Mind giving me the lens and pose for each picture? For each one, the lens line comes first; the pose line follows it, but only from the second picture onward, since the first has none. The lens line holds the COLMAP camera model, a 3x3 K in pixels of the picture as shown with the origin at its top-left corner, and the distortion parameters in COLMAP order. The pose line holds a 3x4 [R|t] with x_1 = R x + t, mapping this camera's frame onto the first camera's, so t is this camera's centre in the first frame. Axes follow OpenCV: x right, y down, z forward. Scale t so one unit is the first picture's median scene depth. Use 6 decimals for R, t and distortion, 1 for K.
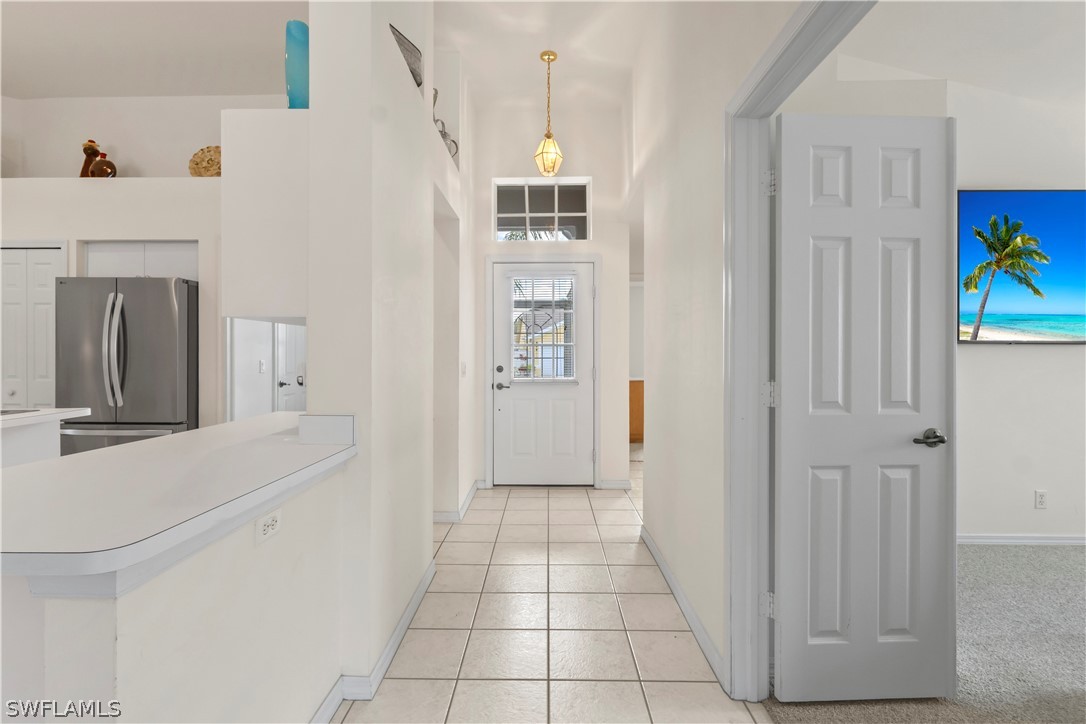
lens RADIAL K [[505.1, 0, 543.9], [0, 505.1, 350.6], [0, 0, 1]] dist [-0.002058, 0.000195]
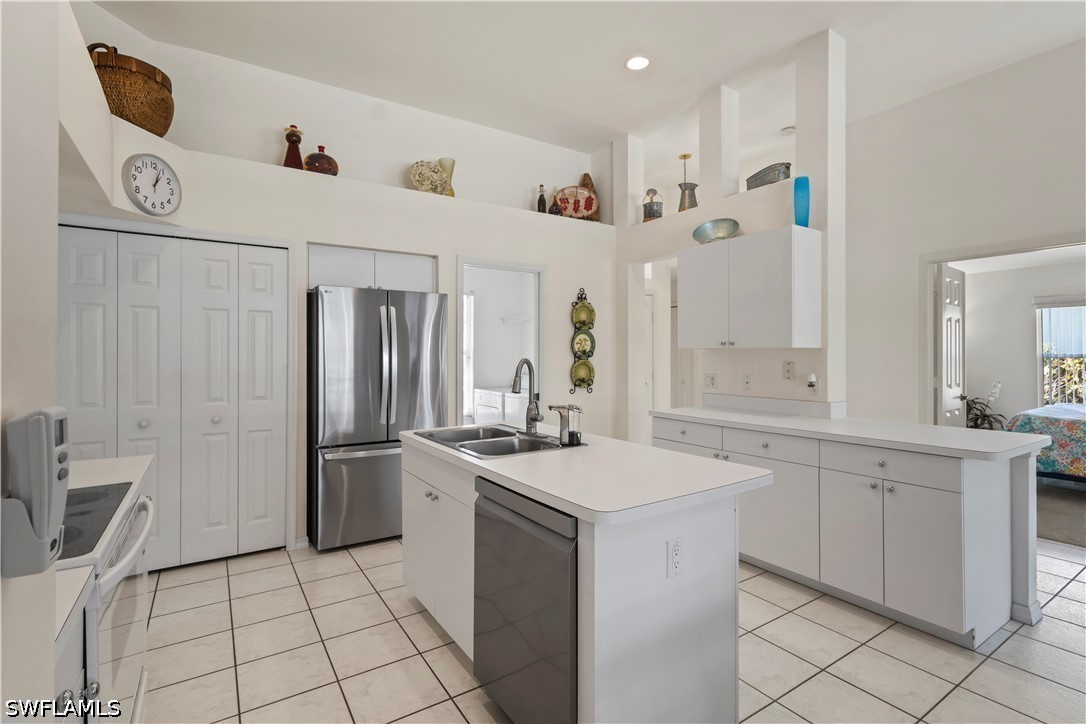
lens RADIAL K [[505.1, 0, 539.5], [0, 505.1, 362.0], [0, 0, 1]] dist [-0.002058, 0.000195]
pose [[0.833054, -0.009599, 0.553109, -1.048167], [0.006763, 0.999951, 0.007169, -0.011611], [-0.553151, -0.002232, 0.833078, 0.038340]]
